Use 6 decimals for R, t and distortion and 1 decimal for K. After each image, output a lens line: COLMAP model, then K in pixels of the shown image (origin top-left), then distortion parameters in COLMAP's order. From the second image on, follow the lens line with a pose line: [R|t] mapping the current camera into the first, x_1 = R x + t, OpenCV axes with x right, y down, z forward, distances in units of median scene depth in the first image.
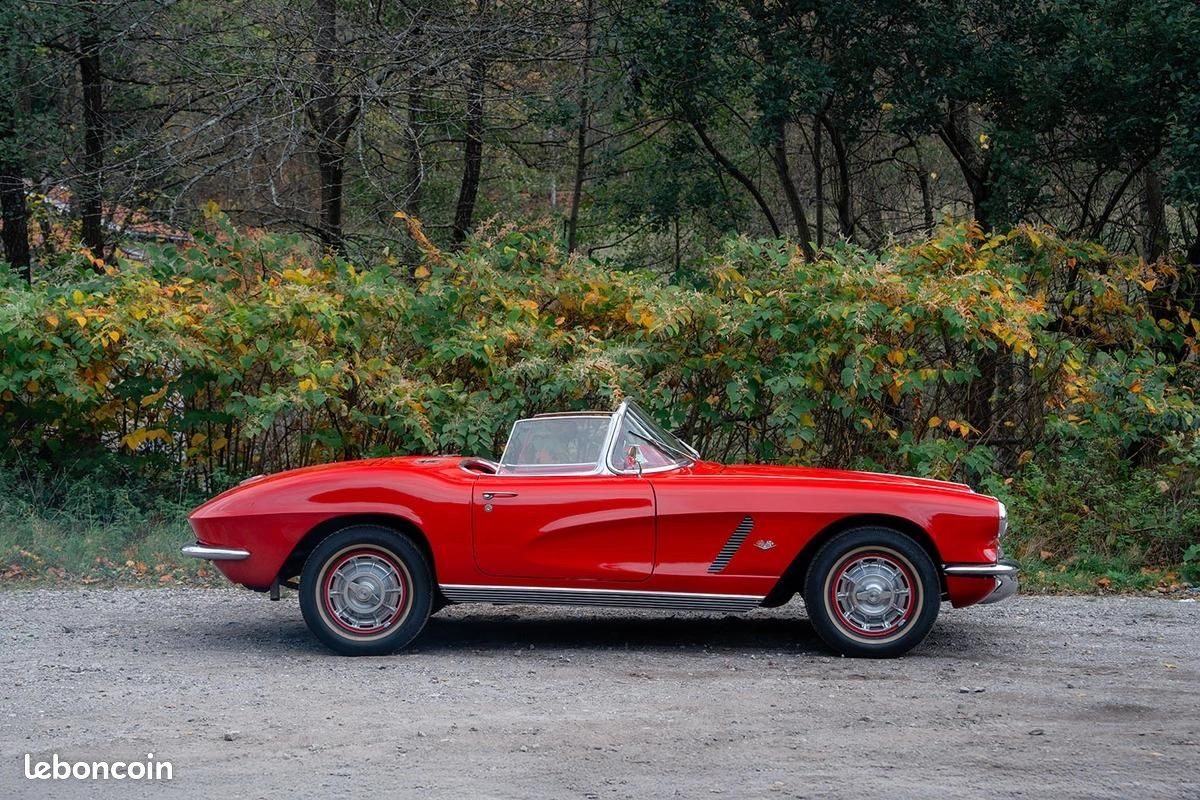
lens RADIAL K [[2075.1, 0, 621.4], [0, 2075.1, 397.0], [0, 0, 1]] dist [0.212146, 0.027371]
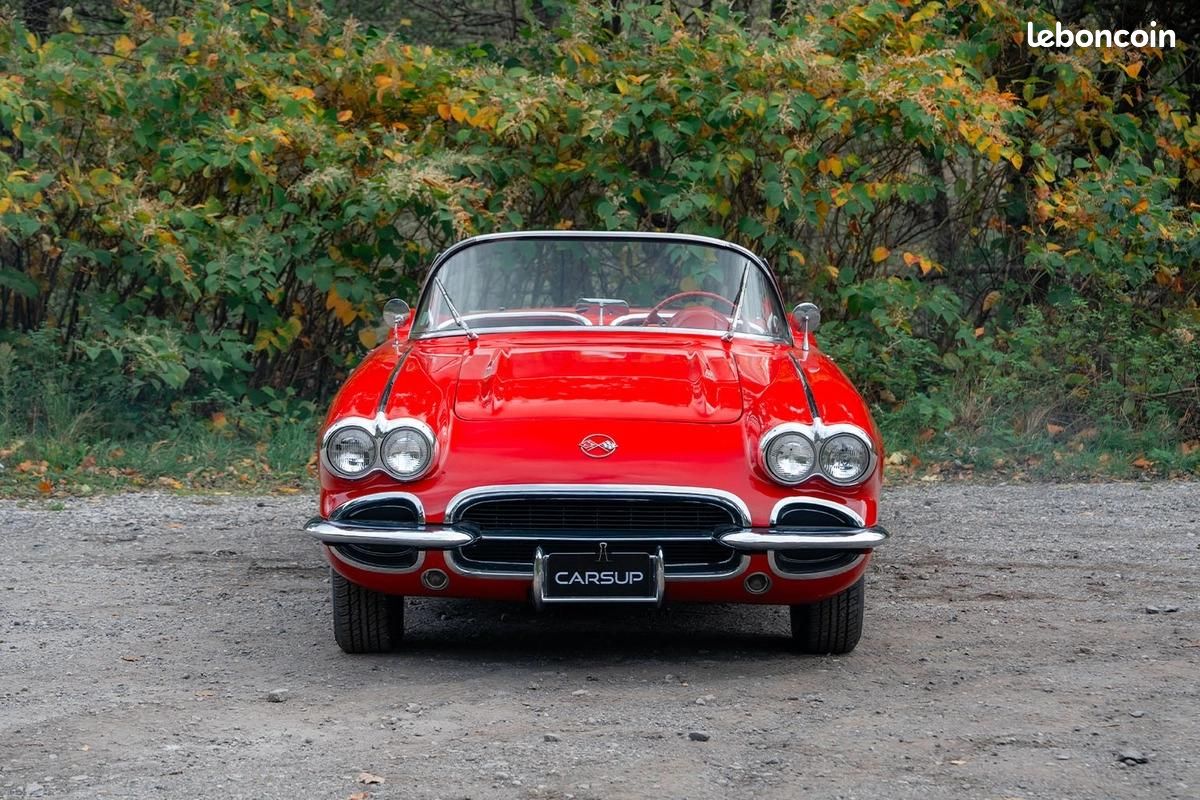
lens RADIAL K [[2936.4, 0, 601.0], [0, 2936.4, 291.0], [0, 0, 1]] dist [0.305561, -0.184959]
pose [[0.985141, -0.009021, 0.171511, -0.123584], [0.004462, 0.999627, 0.026945, -0.003477], [-0.171690, -0.025779, 0.984814, -0.016274]]
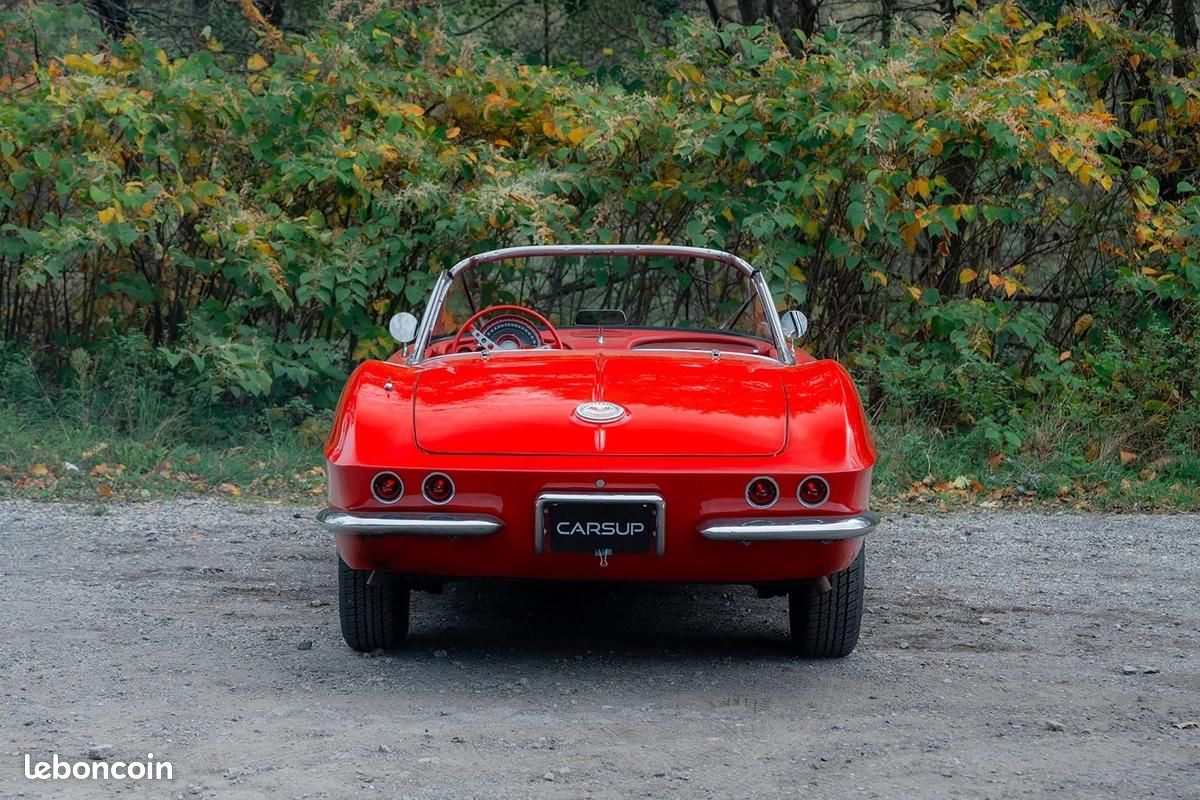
lens RADIAL K [[2579.1, 0, 597.6], [0, 2579.1, 380.9], [0, 0, 1]] dist [0.261366, 0.353757]
pose [[0.997761, 0.006573, 0.066553, -0.041117], [-0.010509, 0.998205, 0.058960, -0.003679], [-0.066045, -0.059527, 0.996039, 0.082321]]
